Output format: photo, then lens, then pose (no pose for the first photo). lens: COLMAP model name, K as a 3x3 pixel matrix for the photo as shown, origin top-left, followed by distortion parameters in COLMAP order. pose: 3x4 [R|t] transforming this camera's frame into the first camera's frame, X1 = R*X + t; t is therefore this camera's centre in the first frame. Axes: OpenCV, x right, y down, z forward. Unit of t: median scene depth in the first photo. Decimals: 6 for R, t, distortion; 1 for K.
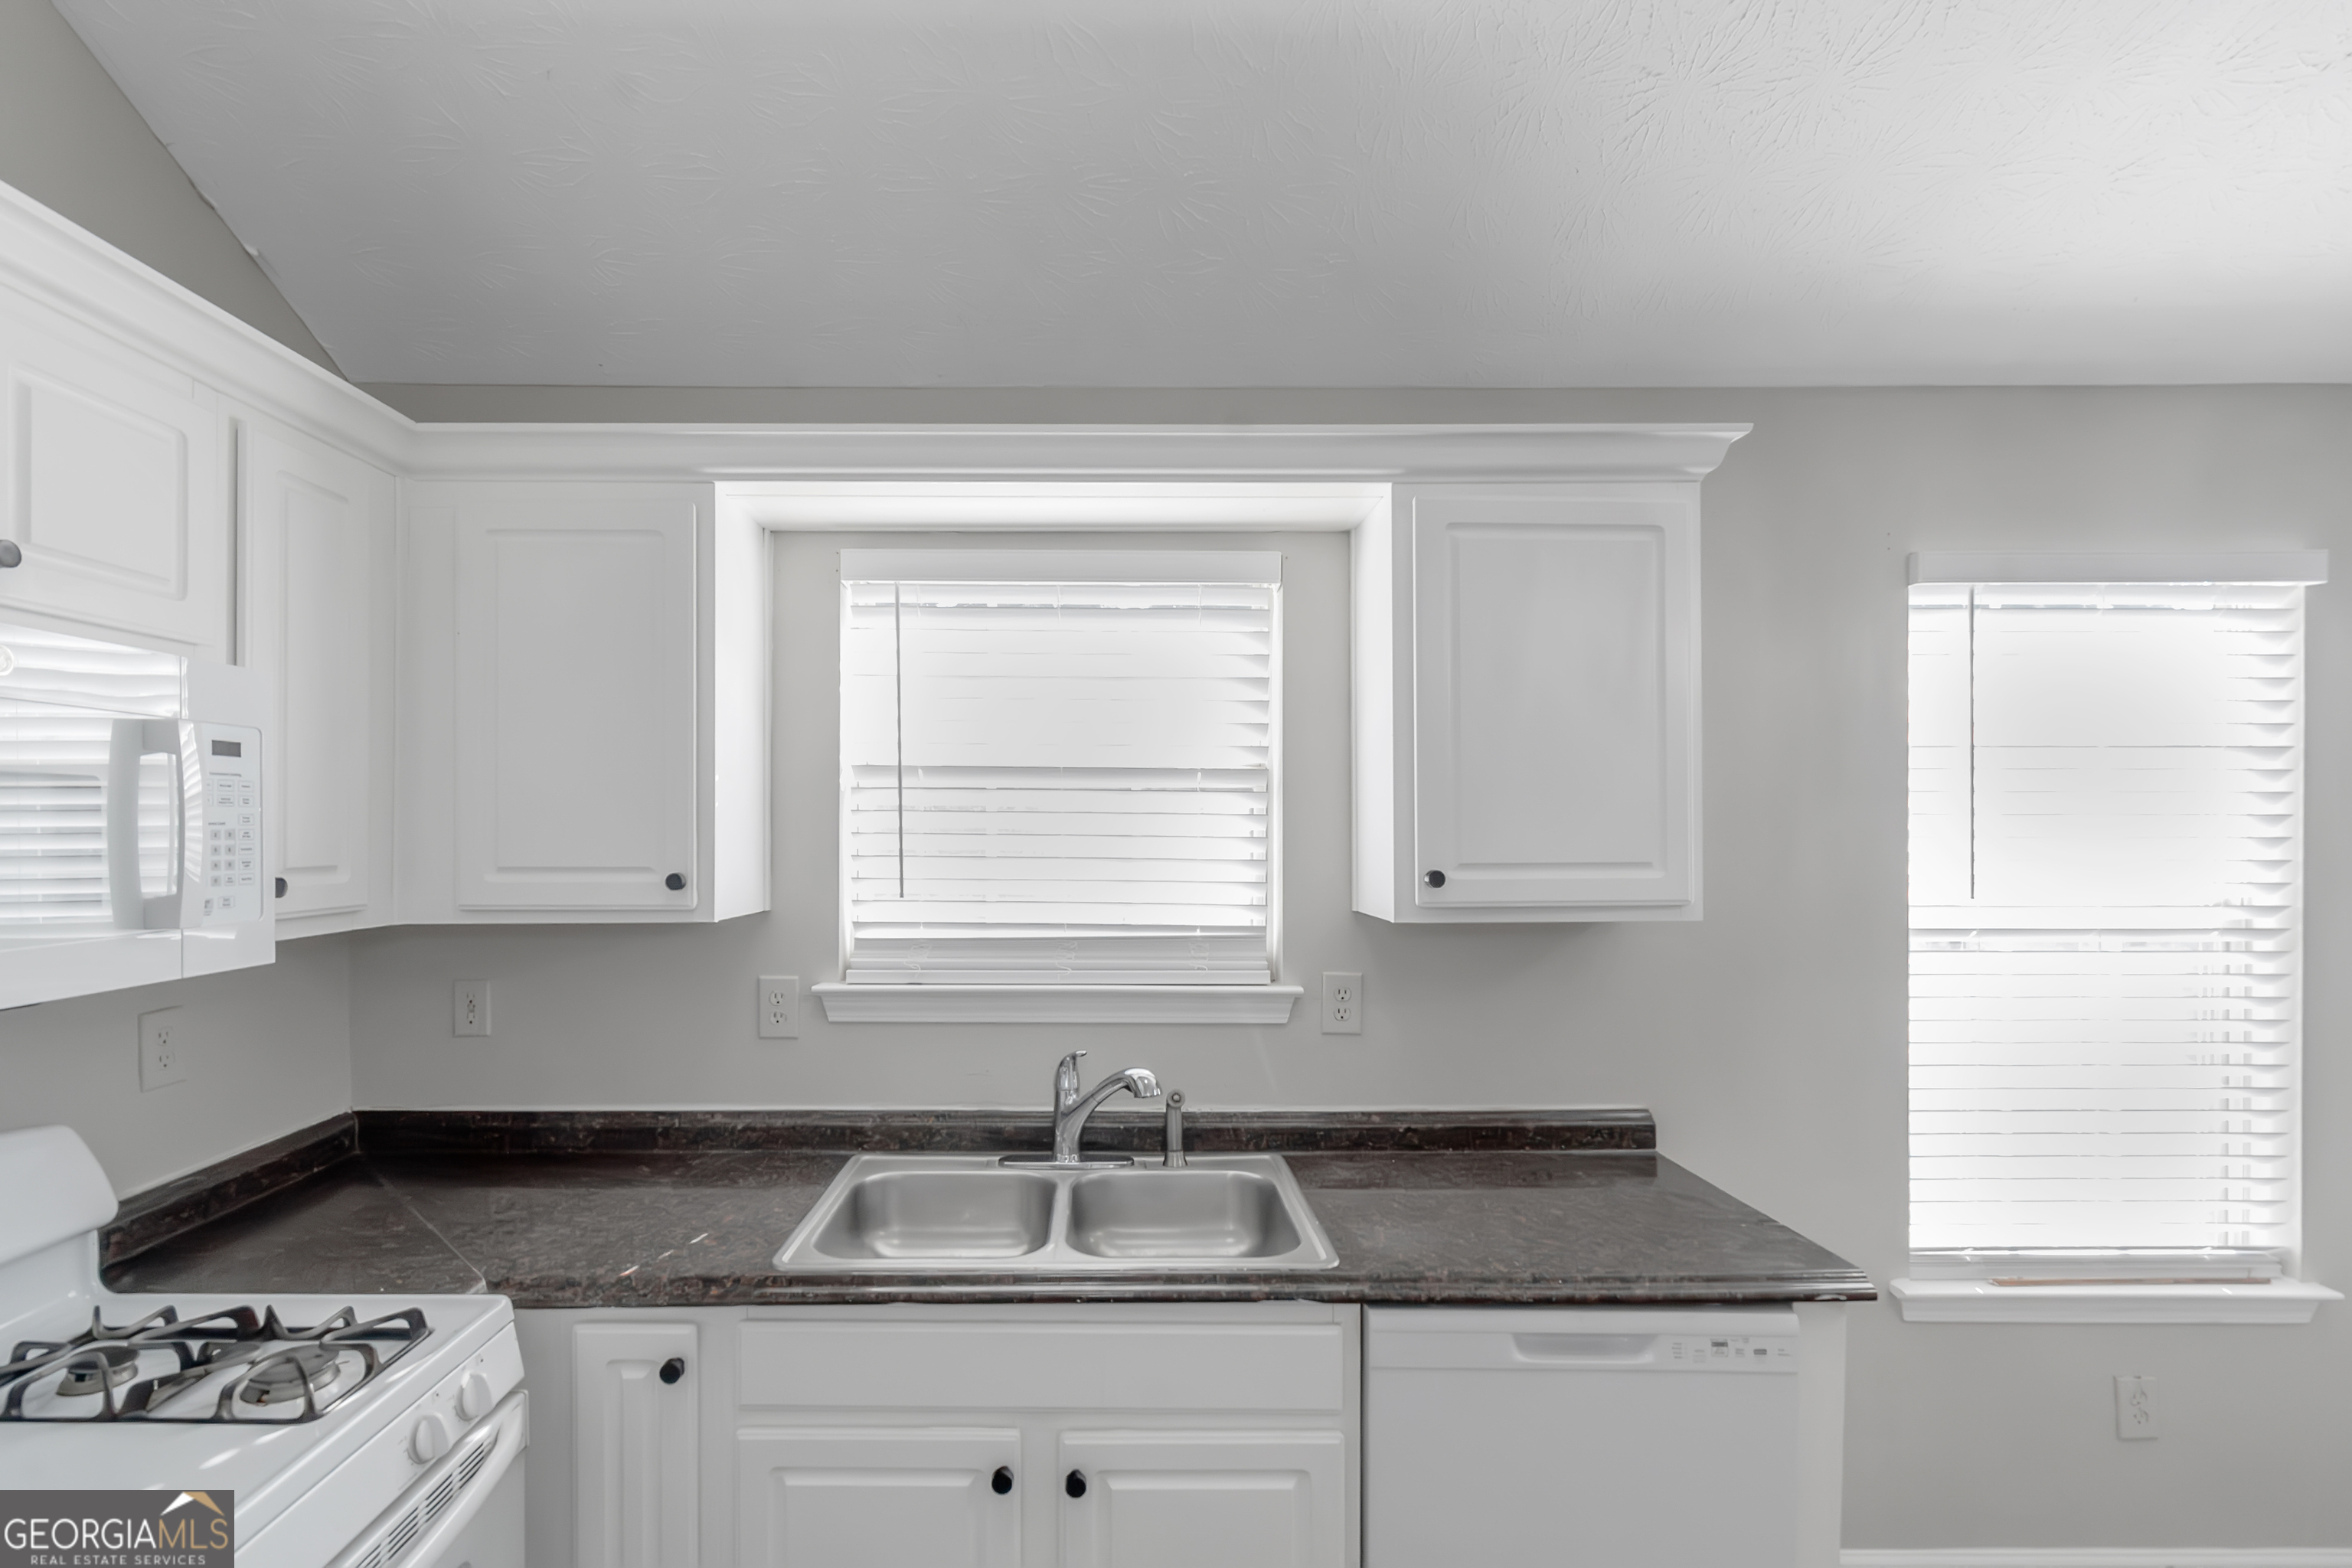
lens RADIAL K [[1068.5, 0, 1167.2], [0, 1068.5, 824.8], [0, 0, 1]] dist [0.002296, -0.001121]
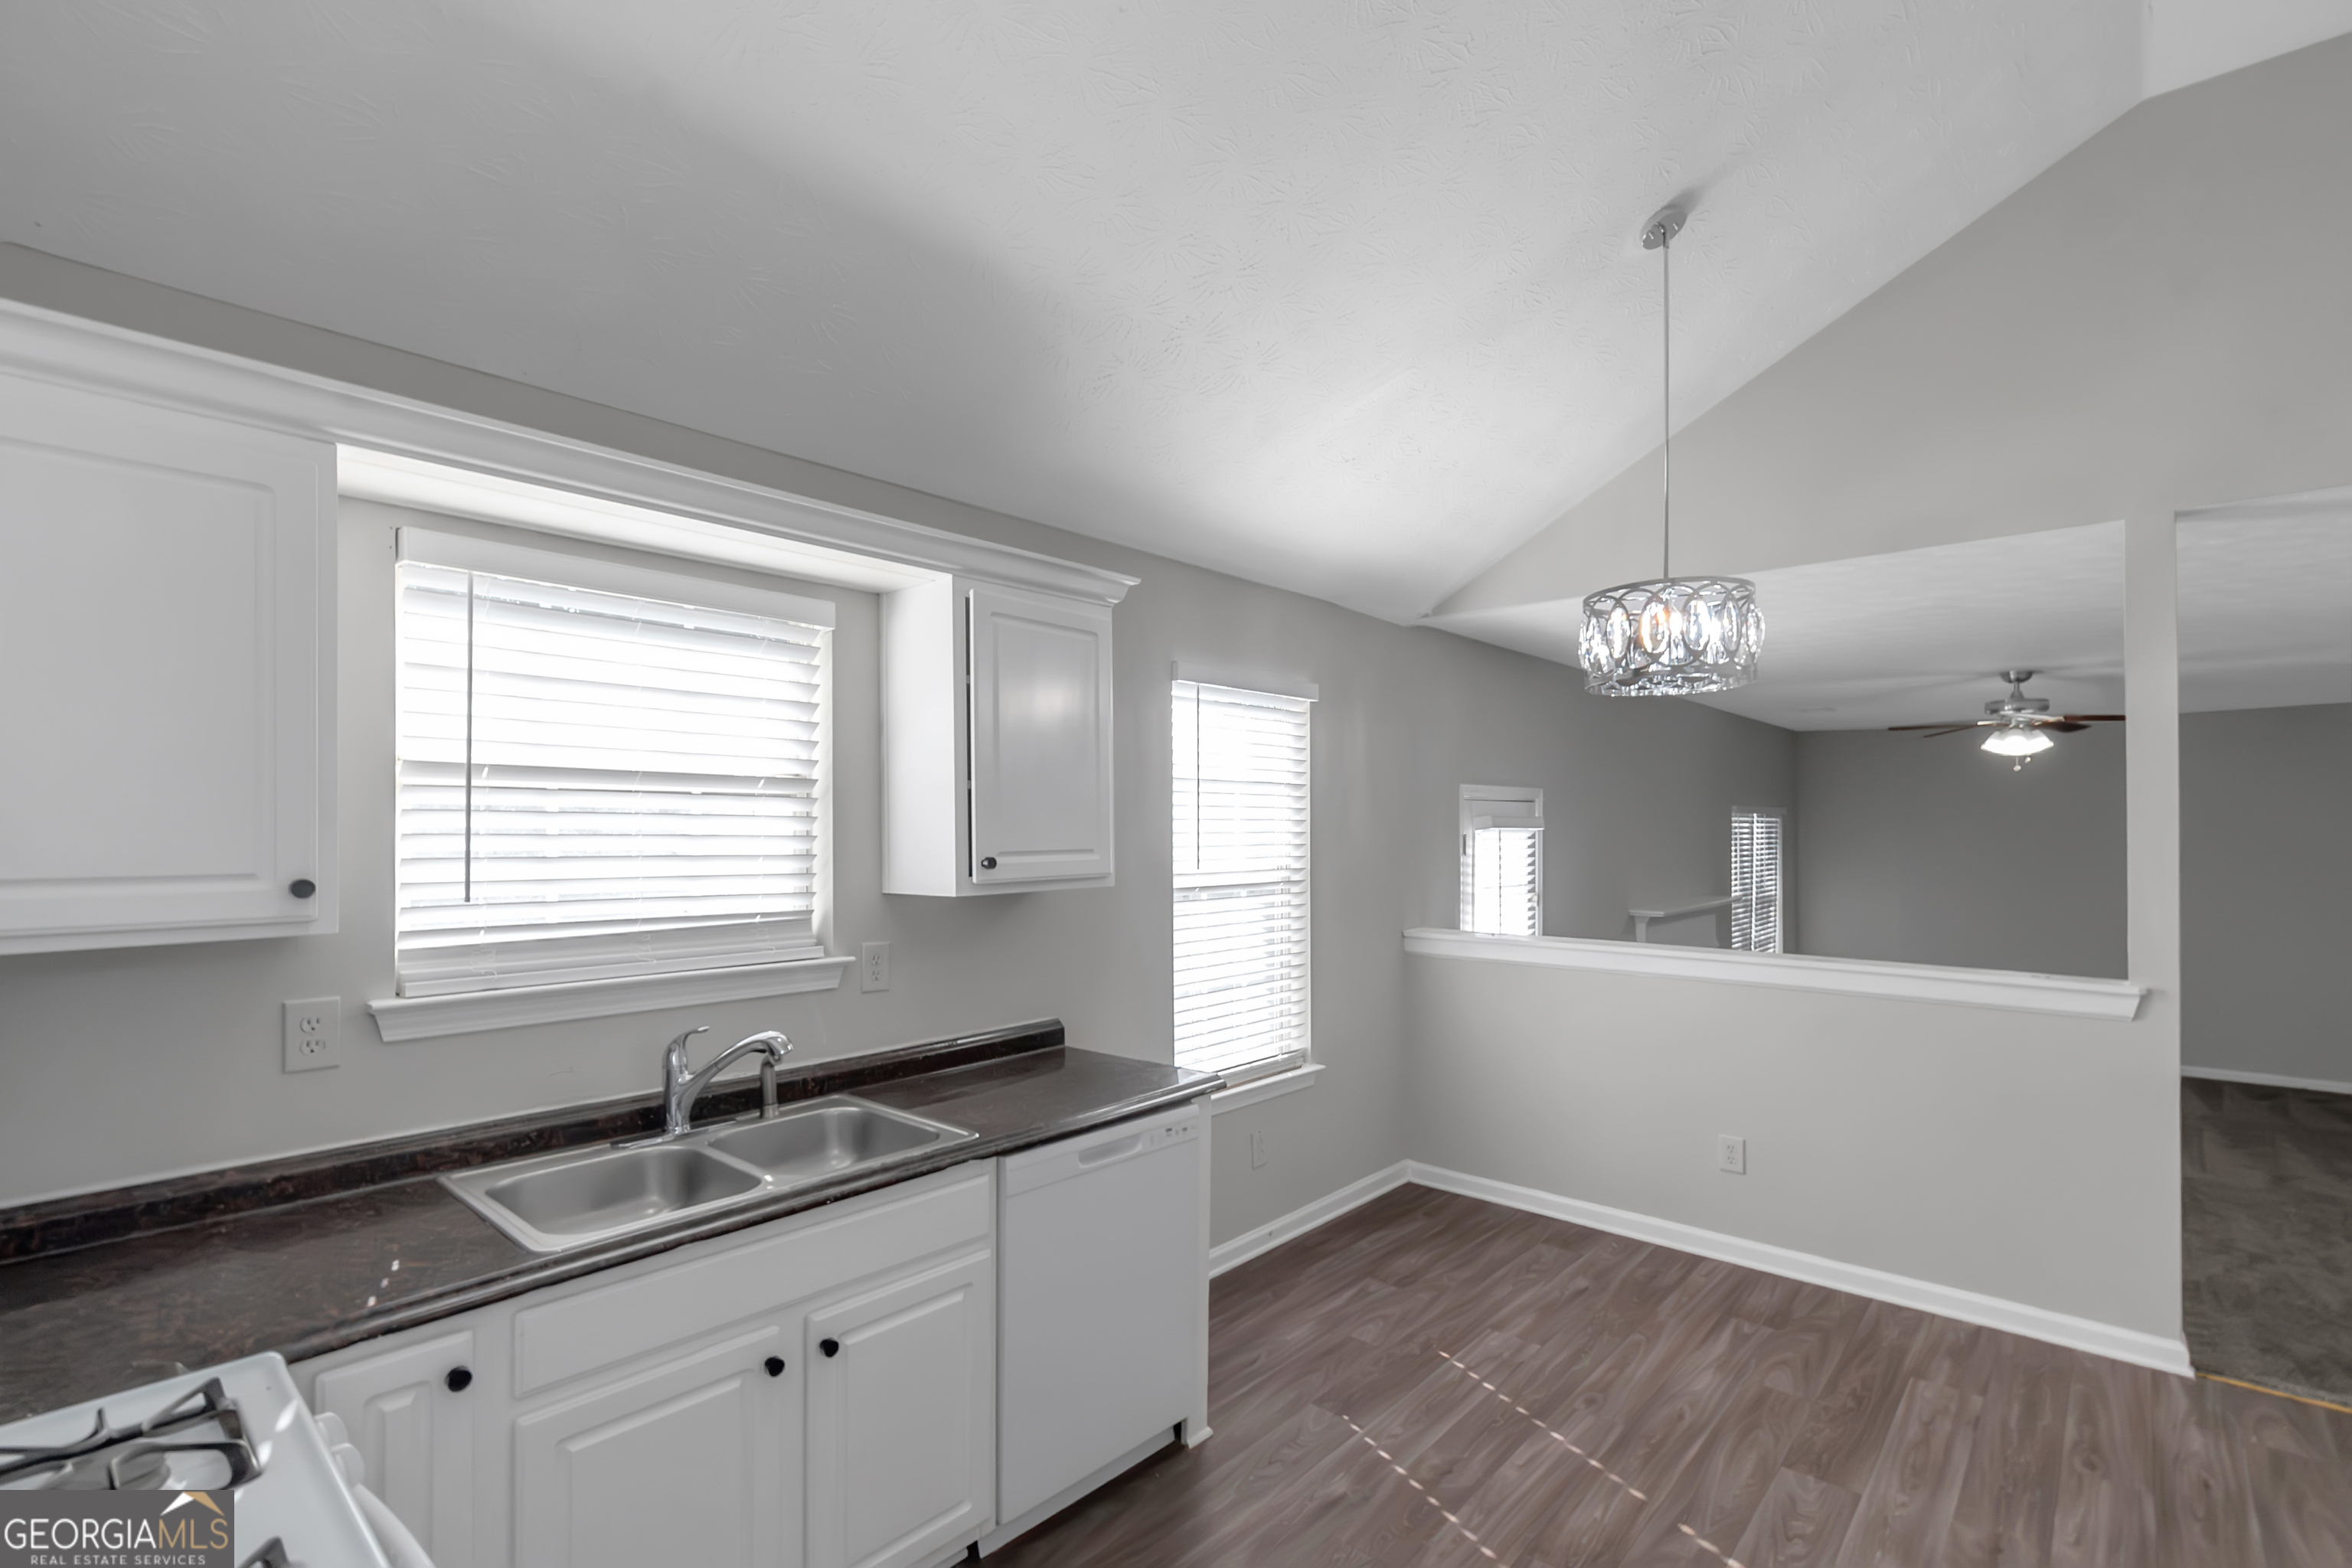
lens RADIAL K [[1068.5, 0, 1167.2], [0, 1068.5, 824.8], [0, 0, 1]] dist [0.002296, -0.001121]
pose [[0.673856, 0.000174, 0.738862, -0.539644], [0.004074, 0.999984, -0.003950, 0.005598], [-0.738851, 0.005672, 0.673845, -0.105608]]
